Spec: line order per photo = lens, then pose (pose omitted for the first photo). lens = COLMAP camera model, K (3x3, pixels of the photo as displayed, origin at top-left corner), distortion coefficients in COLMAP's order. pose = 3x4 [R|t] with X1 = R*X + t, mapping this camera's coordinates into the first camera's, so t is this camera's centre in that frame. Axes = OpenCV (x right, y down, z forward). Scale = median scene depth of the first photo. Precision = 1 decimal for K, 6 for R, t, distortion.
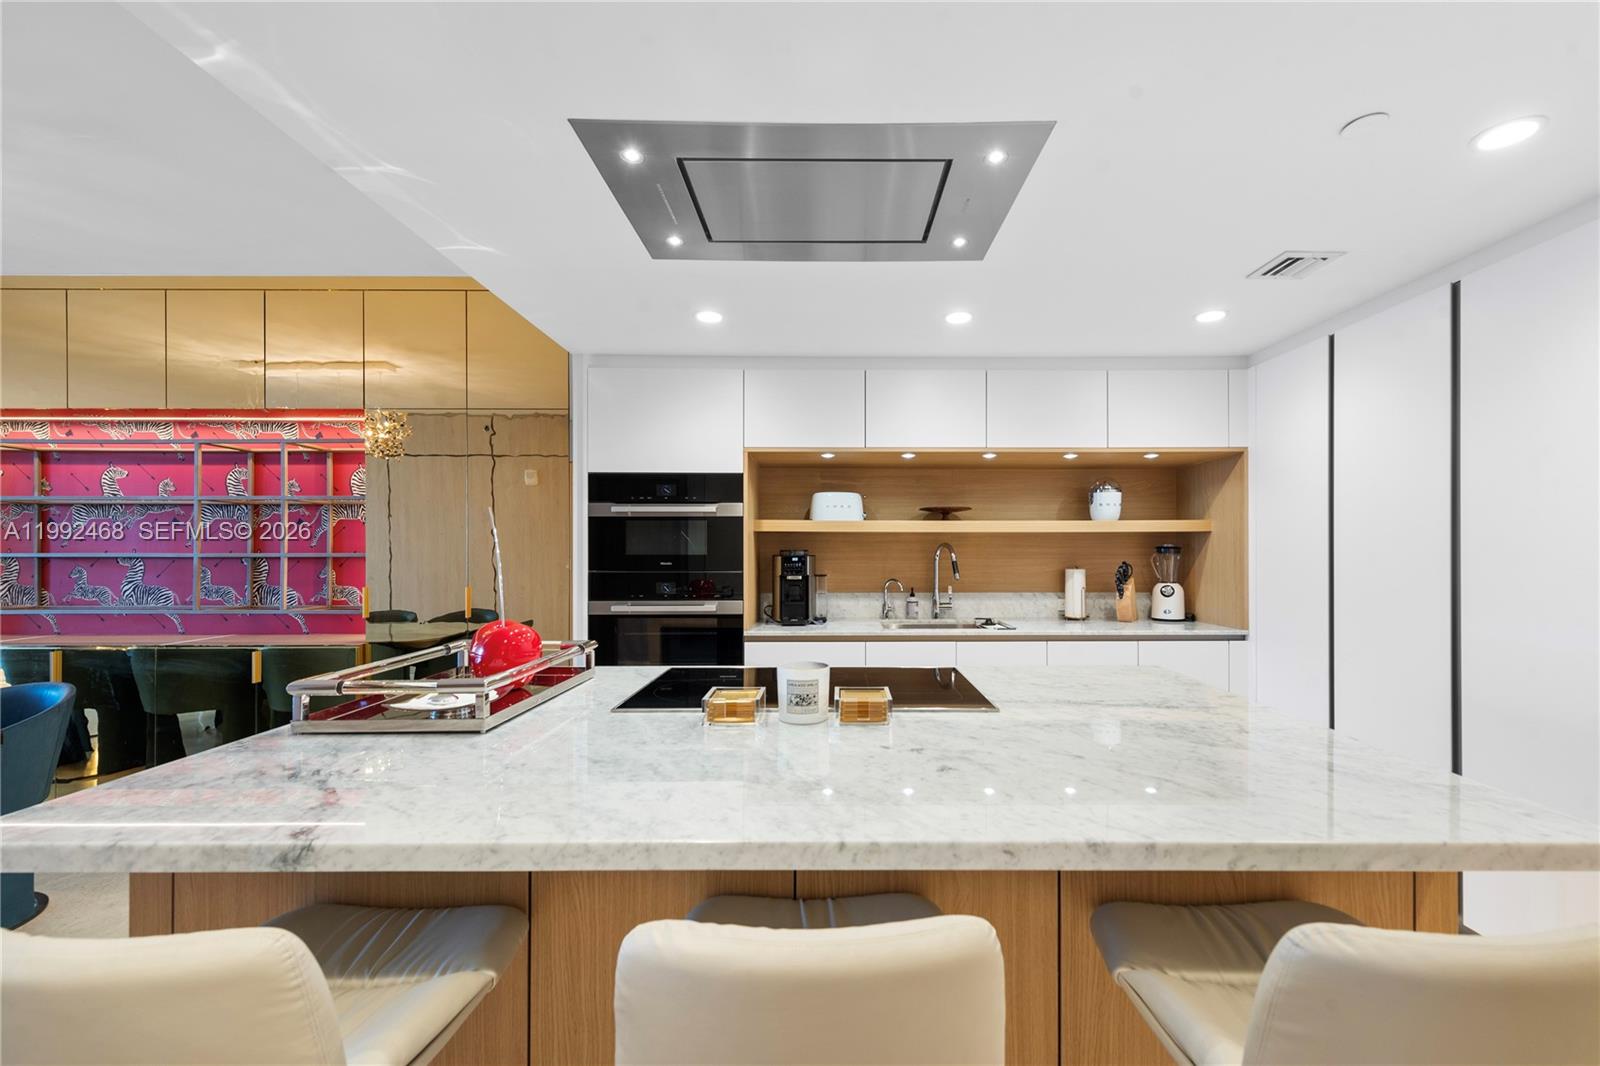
lens RADIAL K [[644.6, 0, 800.1], [0, 644.6, 547.2], [0, 0, 1]] dist [0.009554, -0.000187]
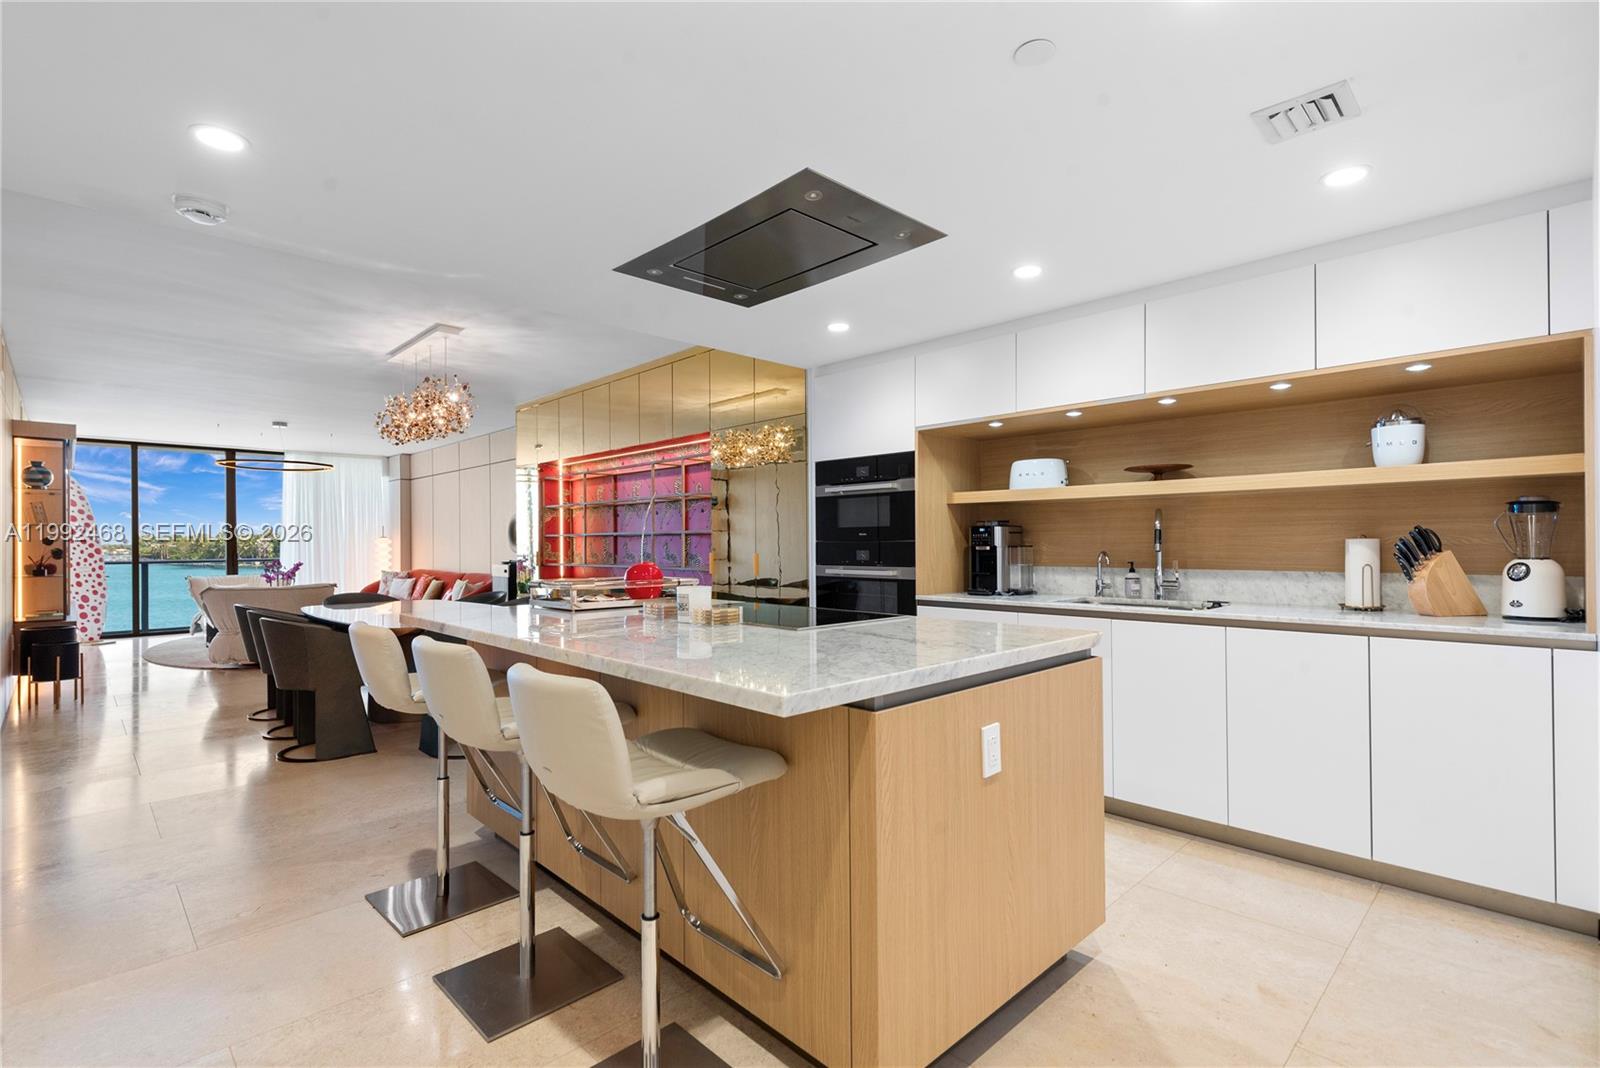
lens RADIAL K [[748.8, 0, 800.0], [0, 748.8, 534.0], [0, 0, 1]] dist [0.001667, 0.000076]
pose [[0.679910, -0.012837, -0.733183, 0.647654], [0.006474, 0.999913, -0.011503, 0.036432], [0.733267, 0.003075, 0.679934, -0.005130]]
